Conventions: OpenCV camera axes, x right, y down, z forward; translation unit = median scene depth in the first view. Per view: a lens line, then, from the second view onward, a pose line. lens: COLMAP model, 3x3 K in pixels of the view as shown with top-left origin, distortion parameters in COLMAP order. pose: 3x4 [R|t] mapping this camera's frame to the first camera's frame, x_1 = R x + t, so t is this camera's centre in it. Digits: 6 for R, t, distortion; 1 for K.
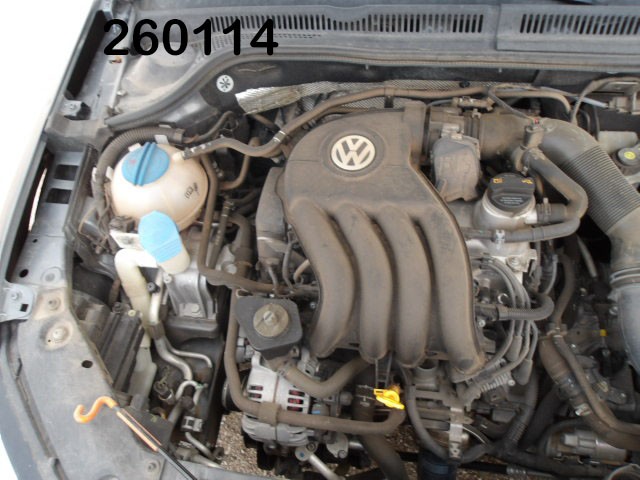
lens RADIAL K [[506.2, 0, 320.0], [0, 506.2, 240.0], [0, 0, 1]] dist [-0.011981, -0.005126]
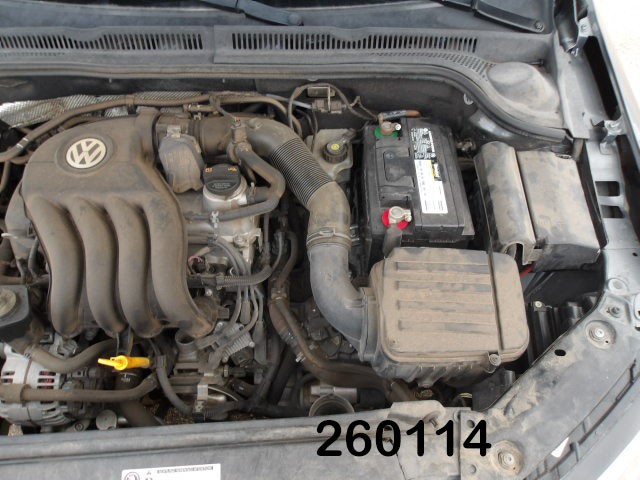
lens RADIAL K [[506.2, 0, 320.0], [0, 506.2, 240.0], [0, 0, 1]] dist [-0.011981, -0.005126]
pose [[0.978915, -0.074102, 0.190353, 0.342202], [0.083203, 0.995719, -0.040261, 0.107974], [-0.186555, 0.055250, 0.980890, -0.192945]]
